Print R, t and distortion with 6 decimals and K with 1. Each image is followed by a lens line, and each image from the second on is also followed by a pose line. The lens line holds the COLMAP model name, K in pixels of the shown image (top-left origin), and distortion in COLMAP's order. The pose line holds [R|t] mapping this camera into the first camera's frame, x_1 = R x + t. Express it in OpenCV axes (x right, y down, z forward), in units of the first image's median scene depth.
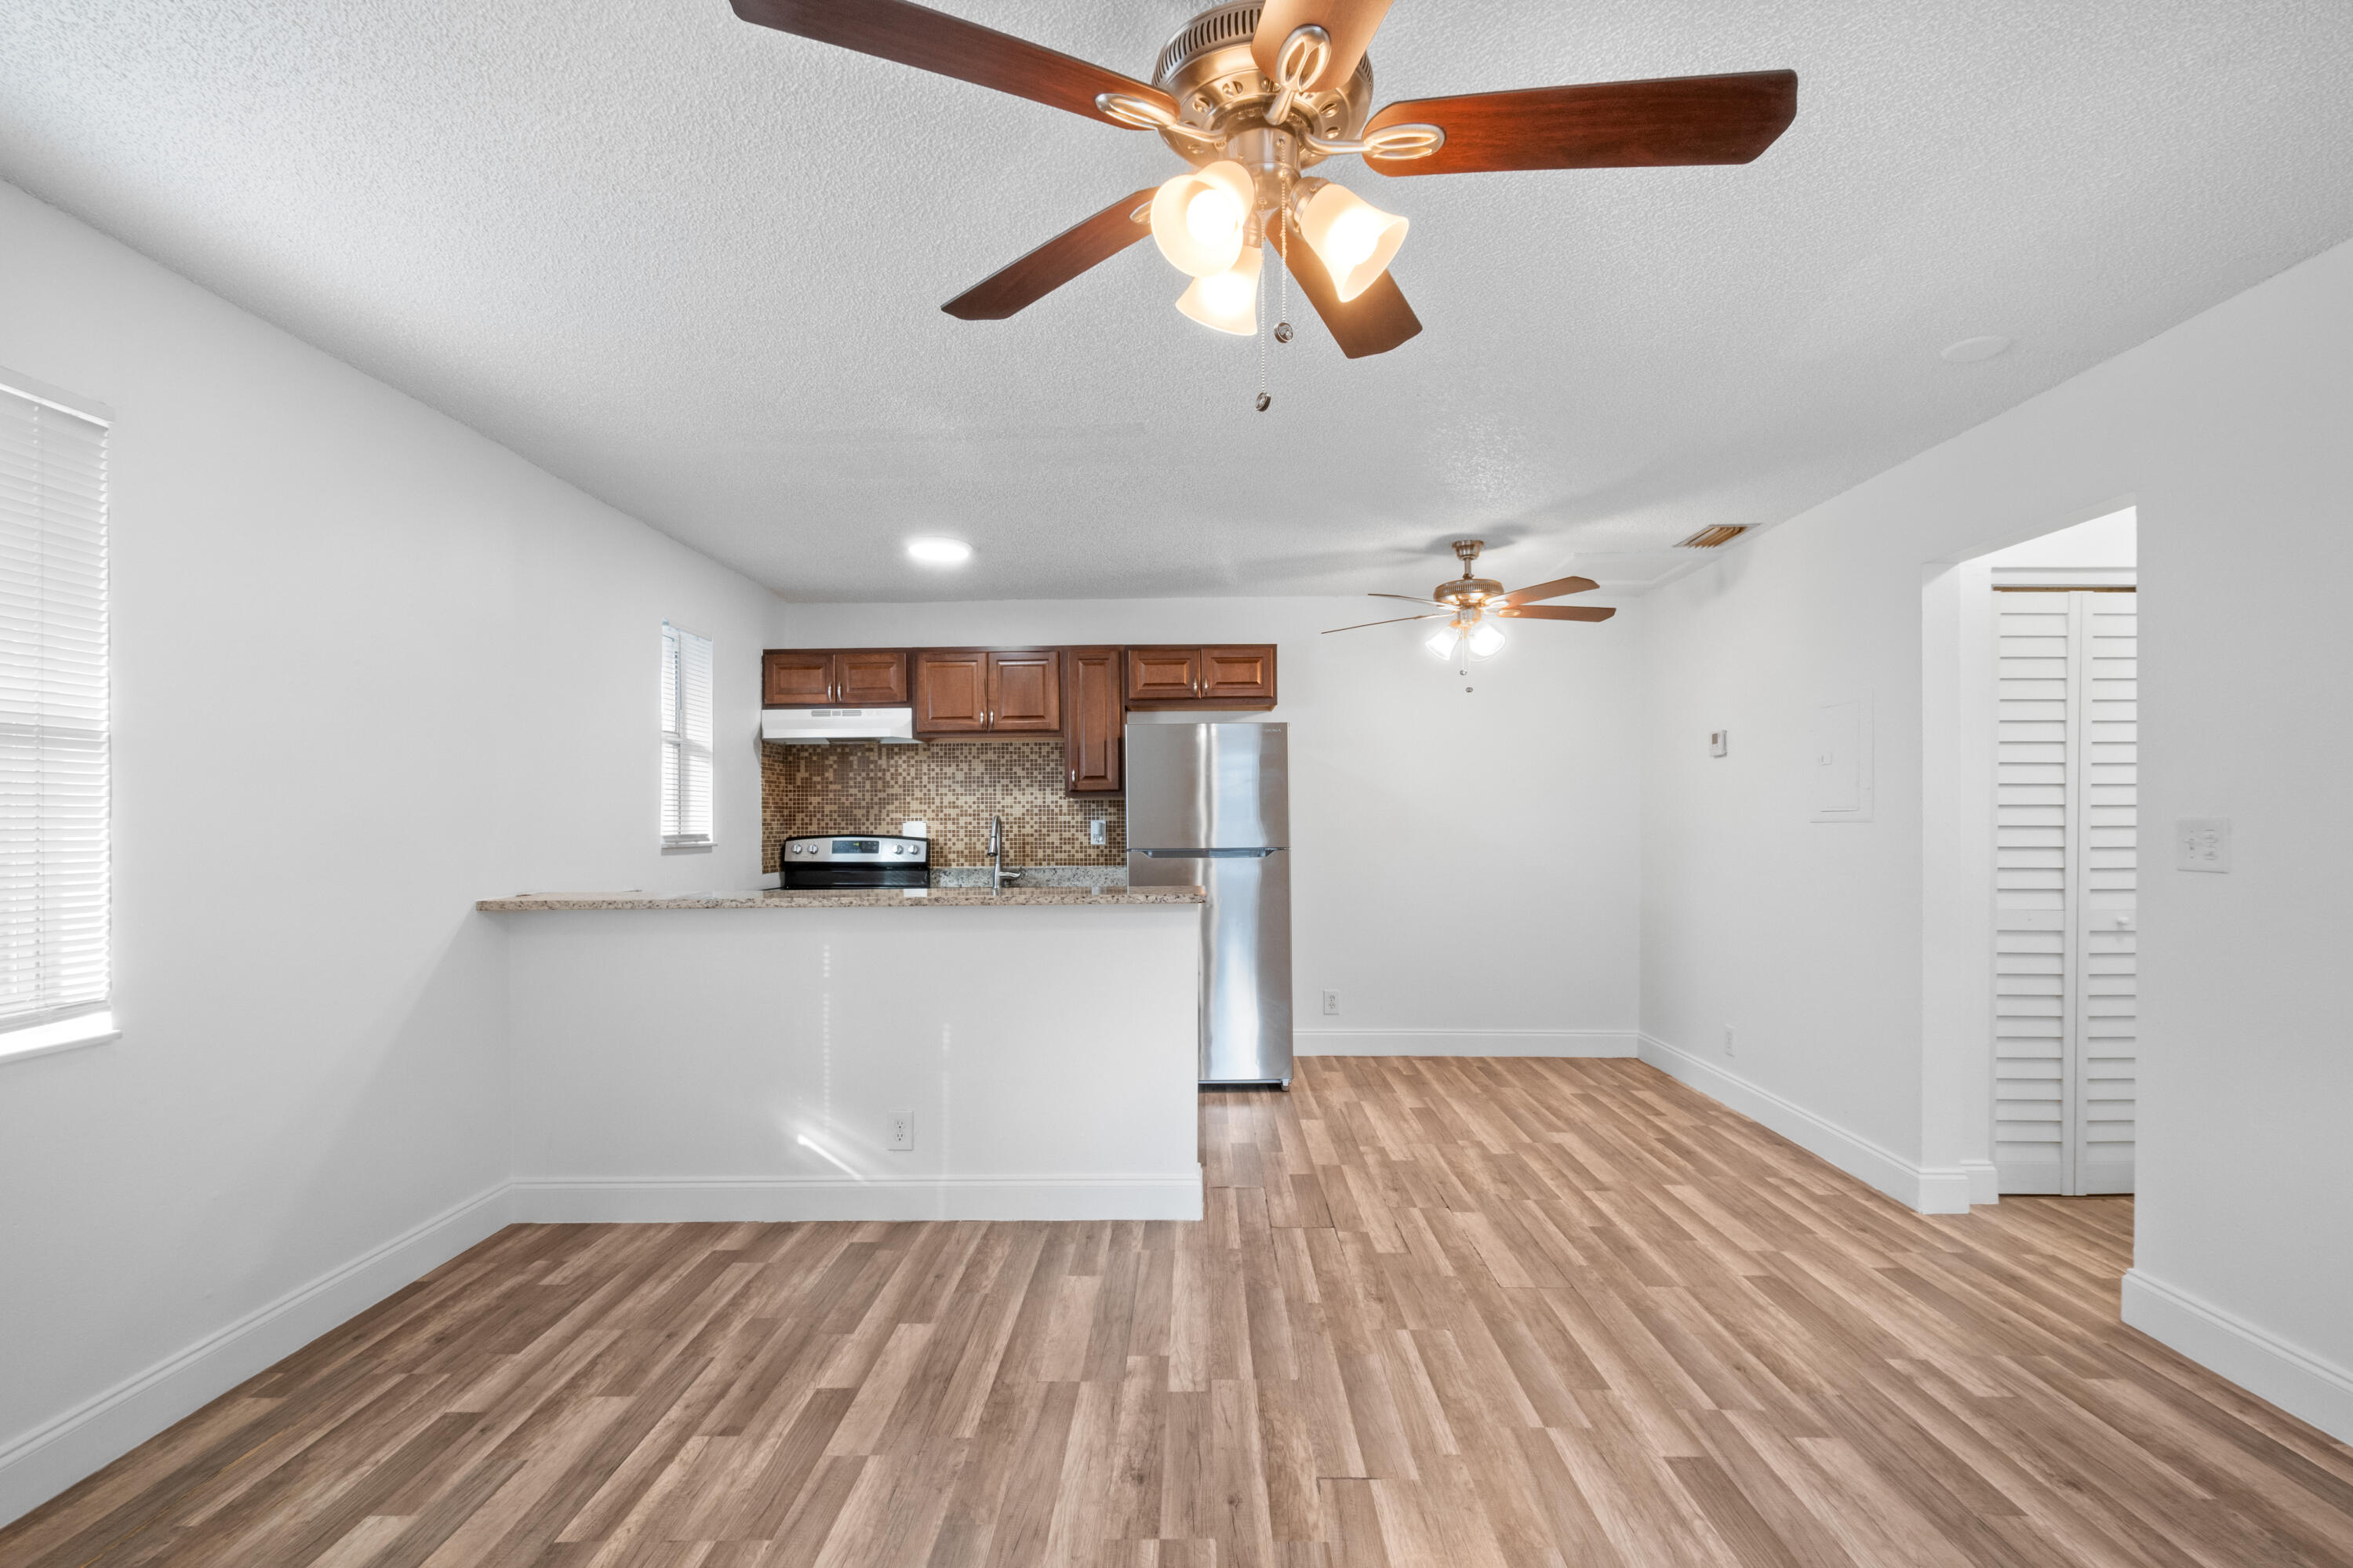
lens RADIAL K [[1085.7, 0, 1174.1], [0, 1085.7, 827.2], [0, 0, 1]] dist [-0.004454, 0.001804]
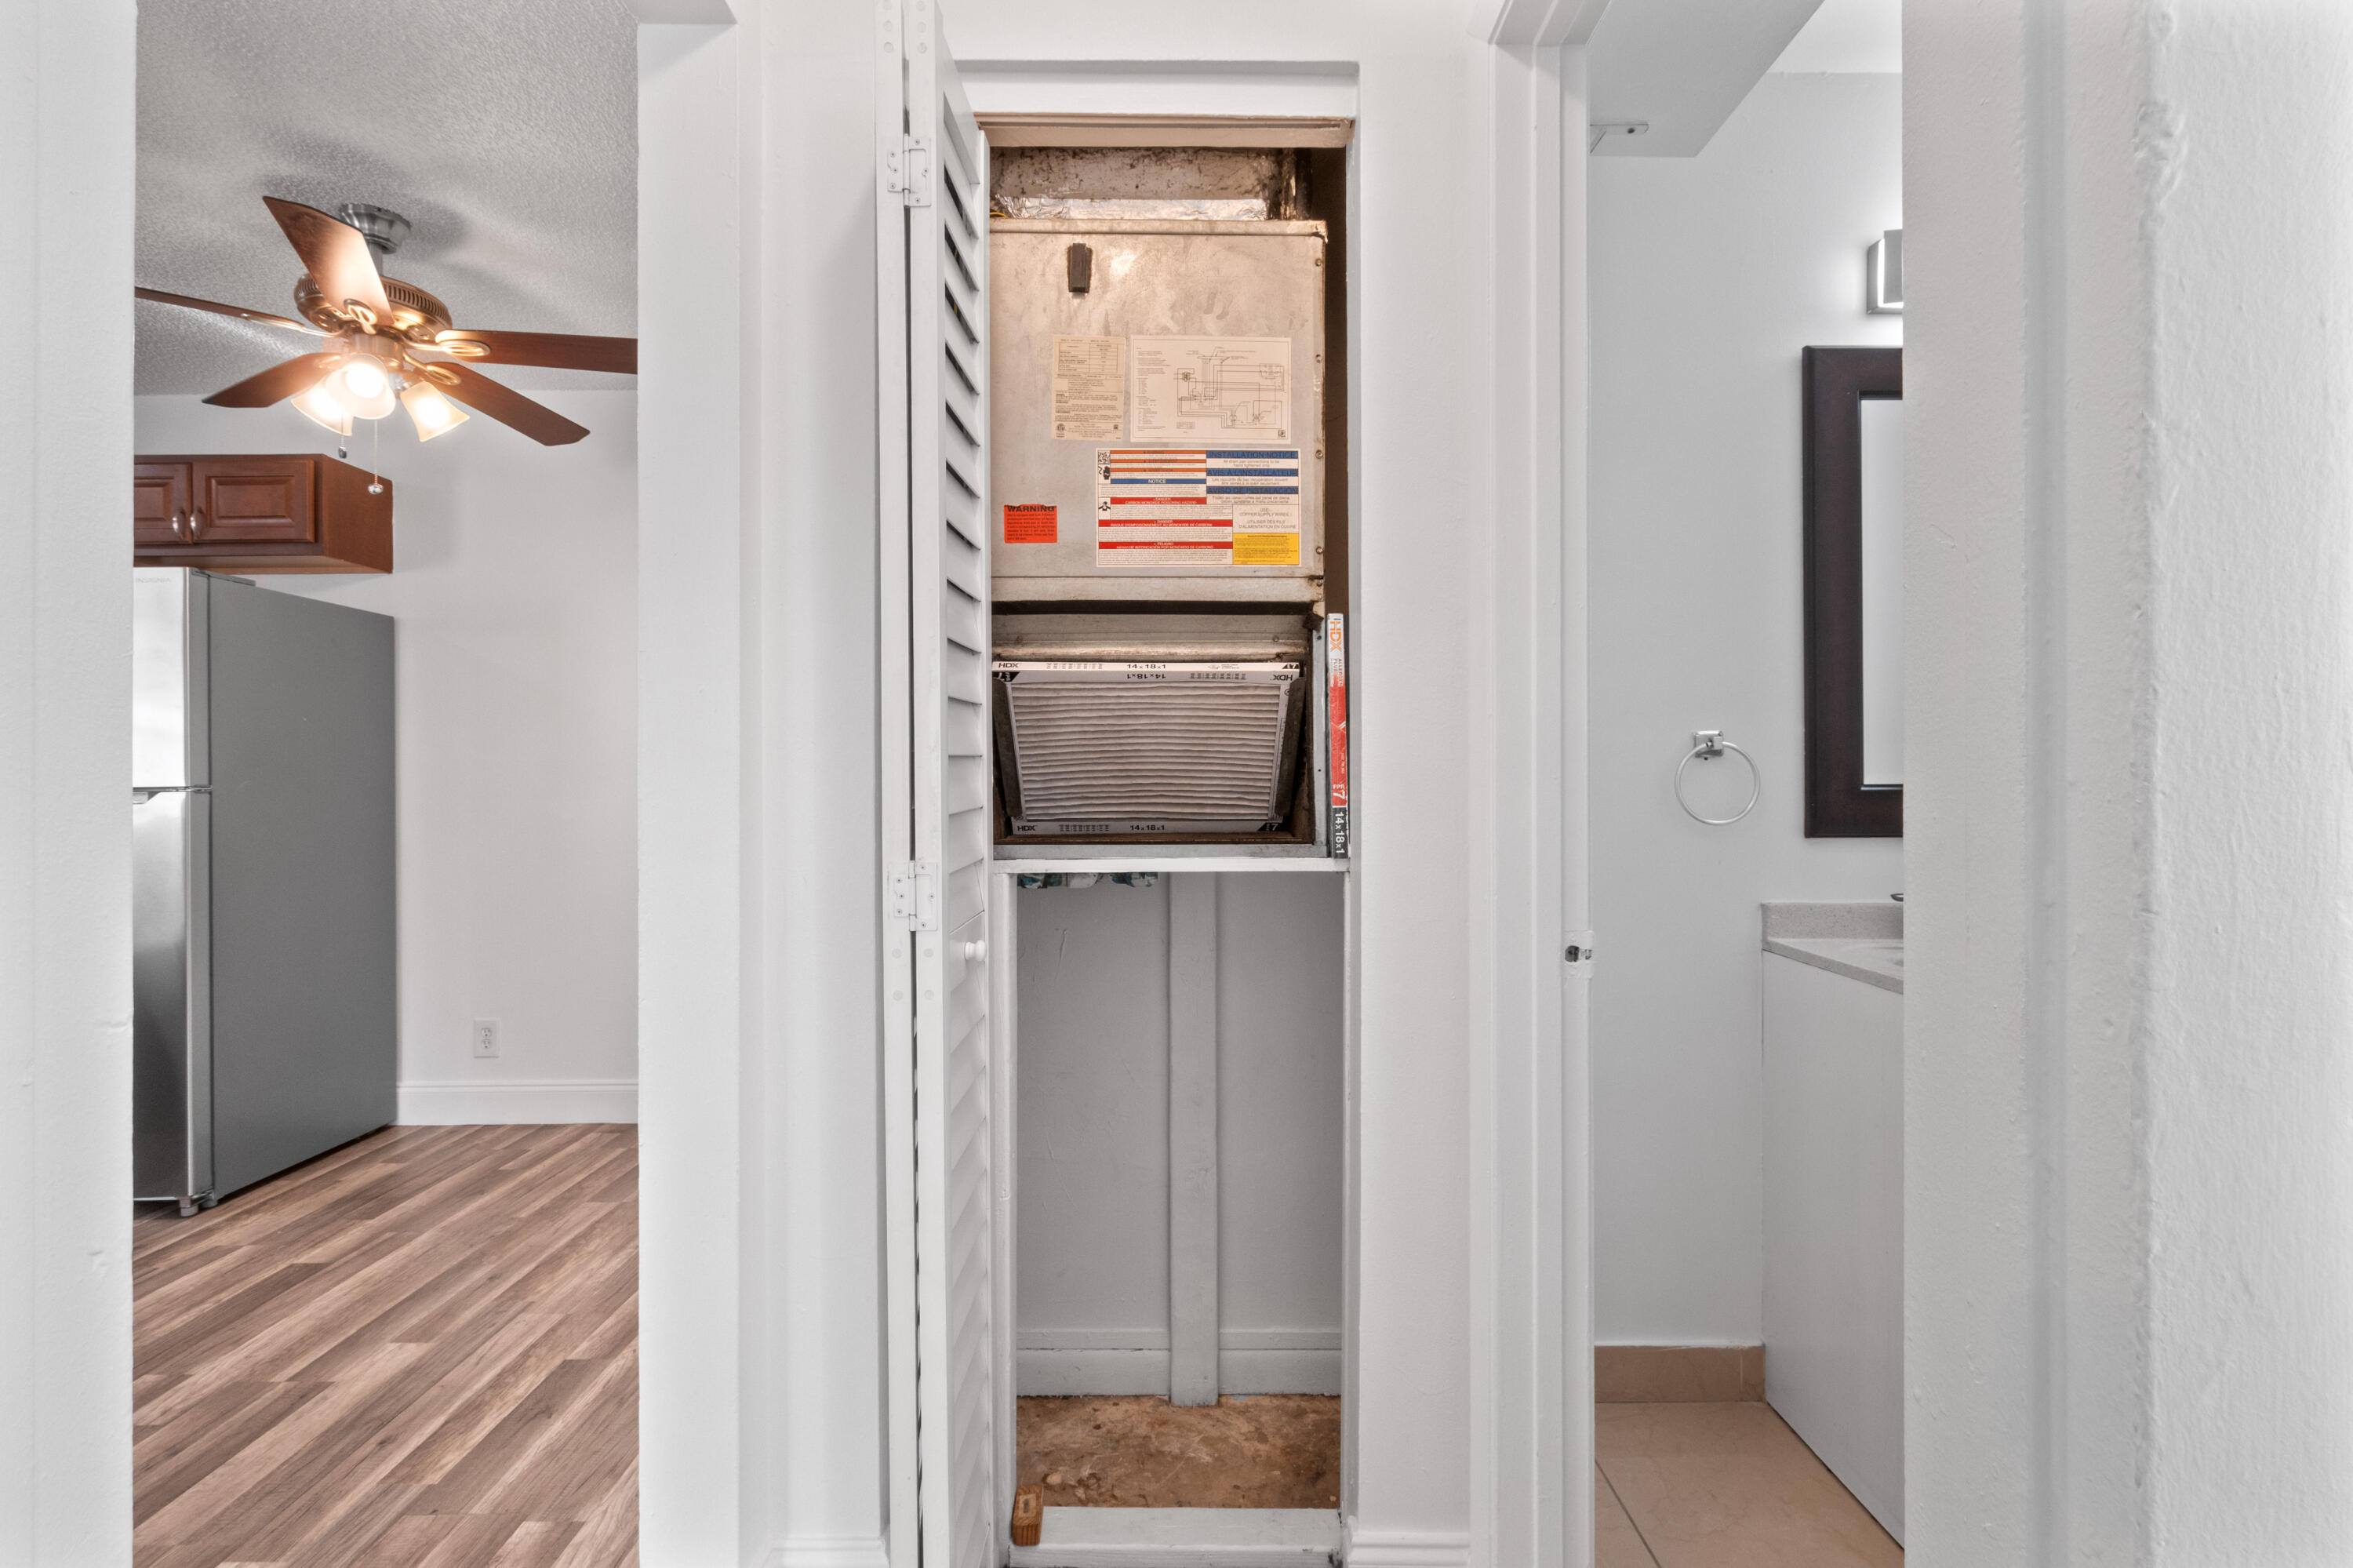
lens RADIAL K [[1090.0, 0, 1174.6], [0, 1090.0, 778.8], [0, 0, 1]] dist [-0.003119, 0.001390]
pose [[0.999935, -0.005856, 0.009826, 0.653271], [0.005906, 0.999970, -0.005089, 0.021453], [-0.009795, 0.005147, 0.999939, 0.450321]]
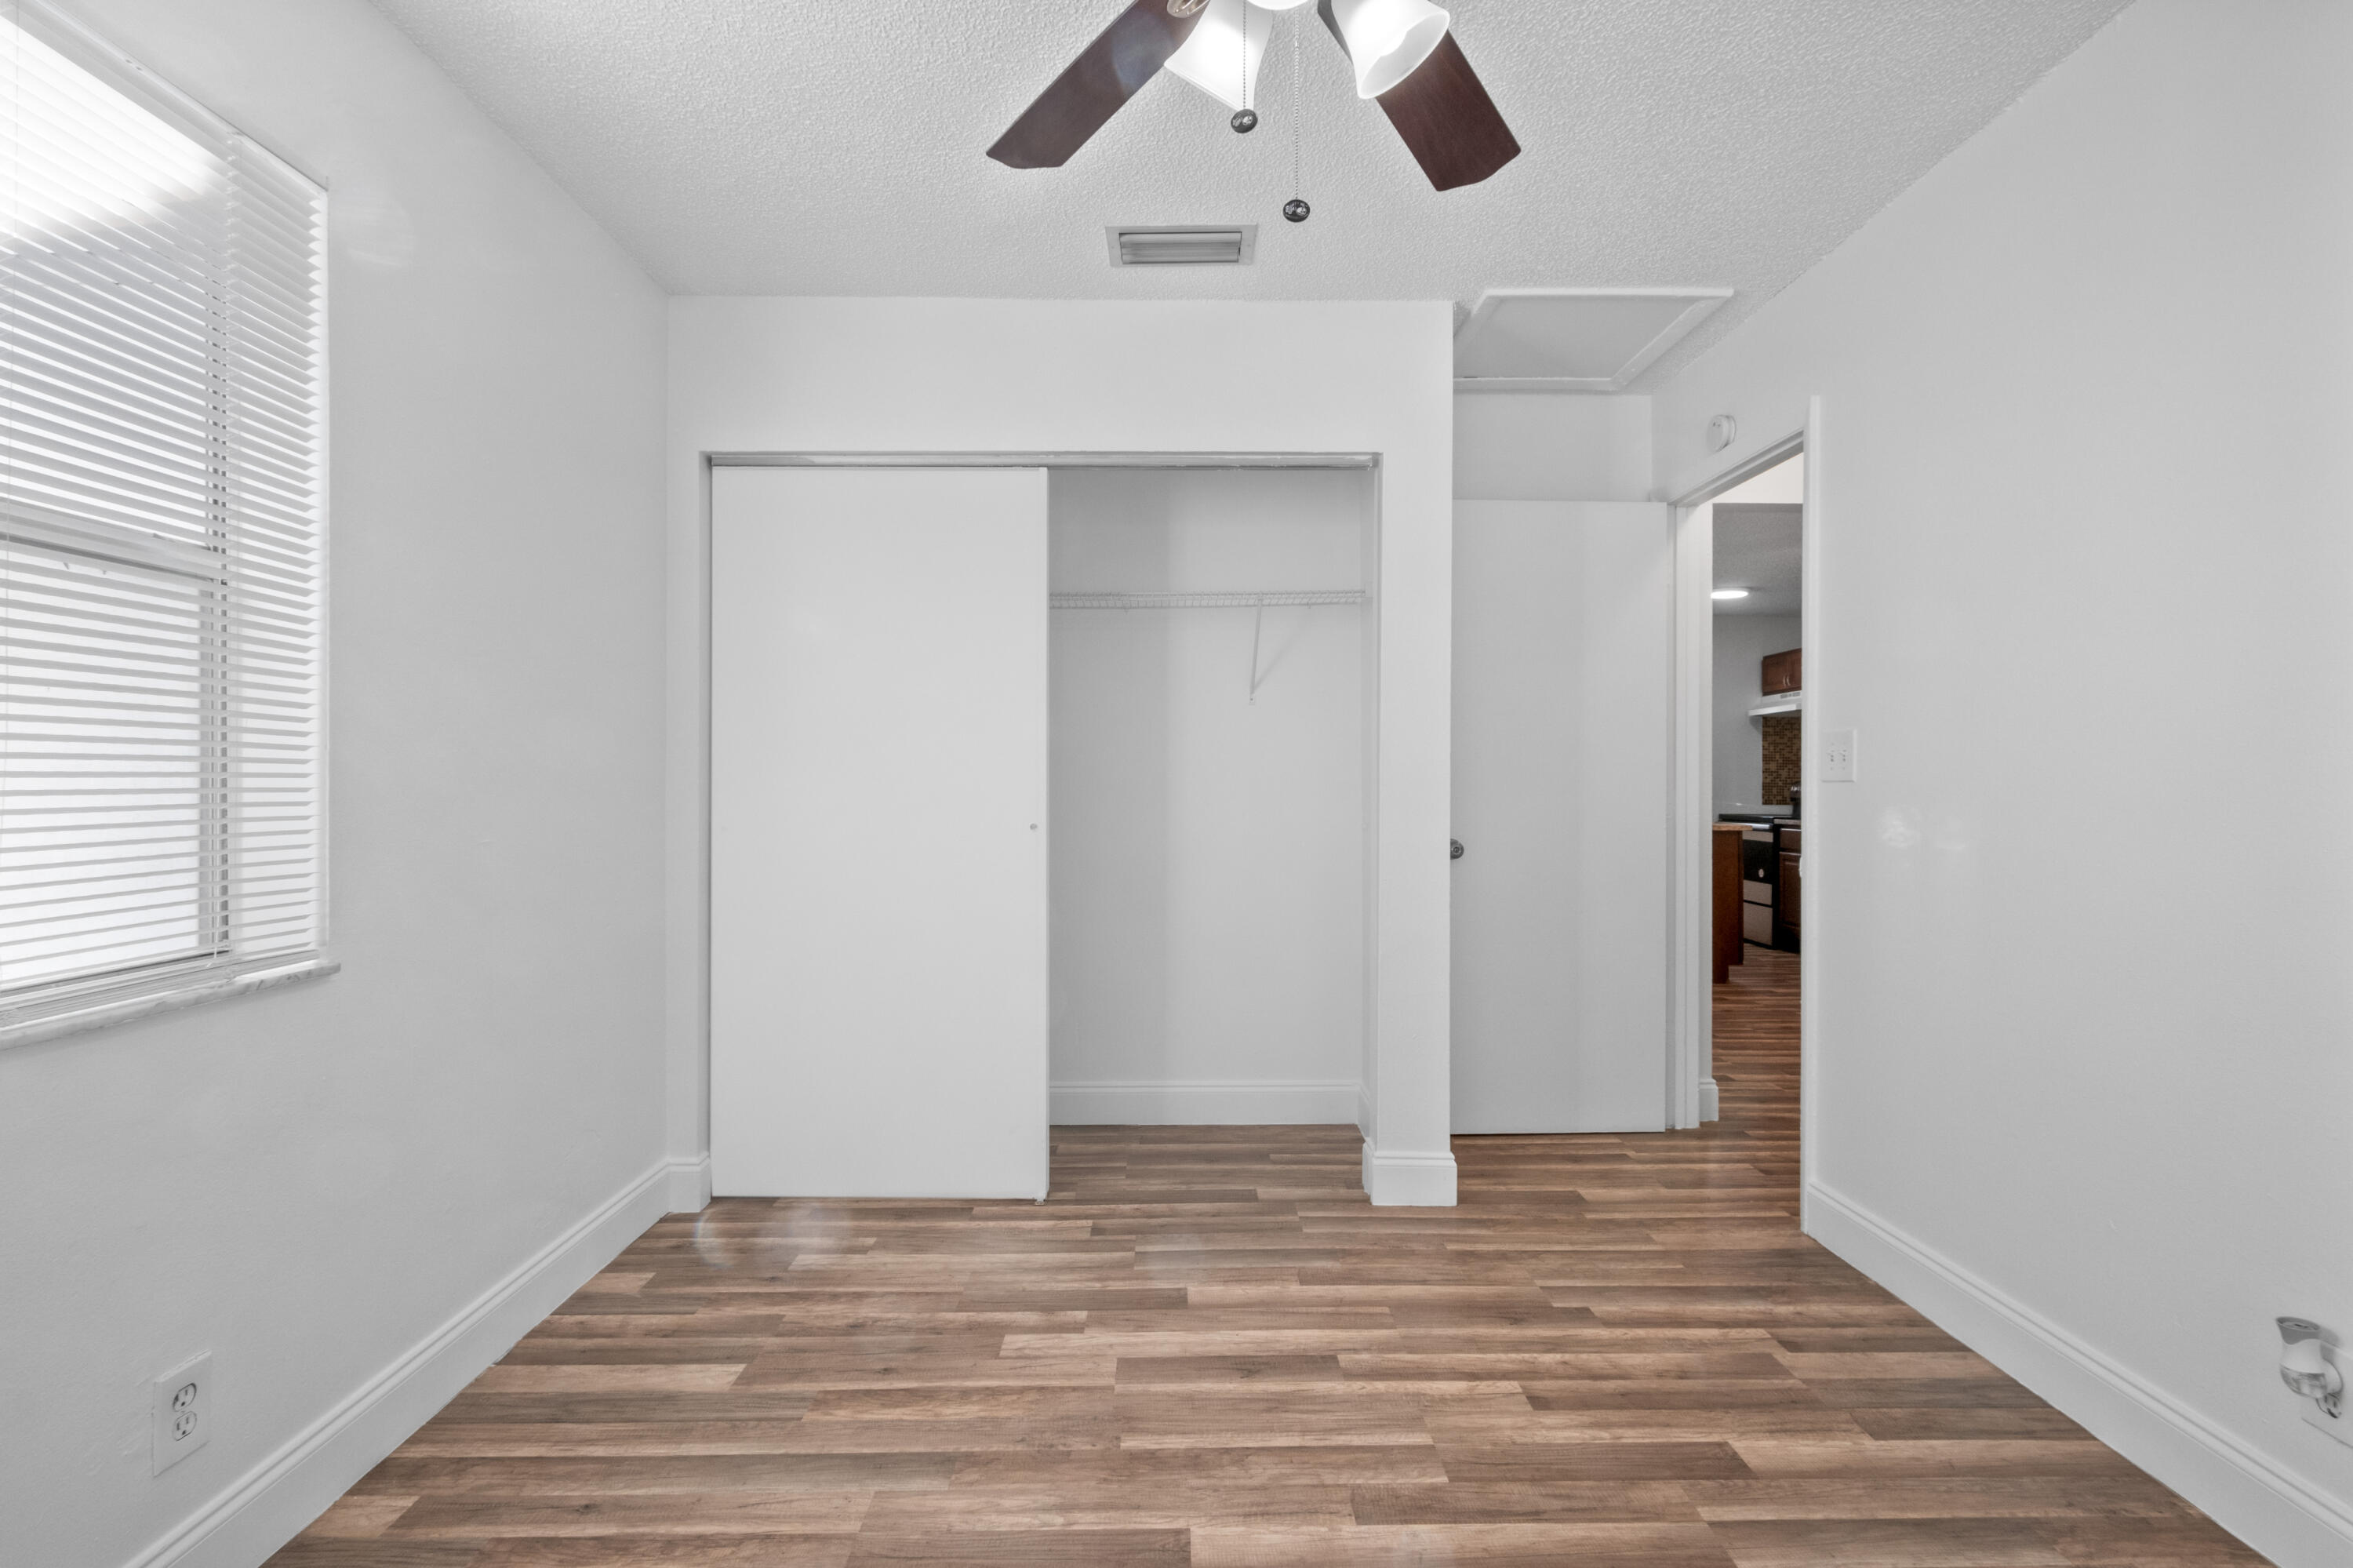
lens RADIAL K [[1085.7, 0, 1173.9], [0, 1085.7, 778.3], [0, 0, 1]] dist [-0.004454, 0.001804]
pose [[0.022984, 0.002856, -0.999732, 1.310333], [-0.007112, 0.999971, 0.002693, 0.009288], [0.999711, 0.007048, 0.023003, 0.166602]]
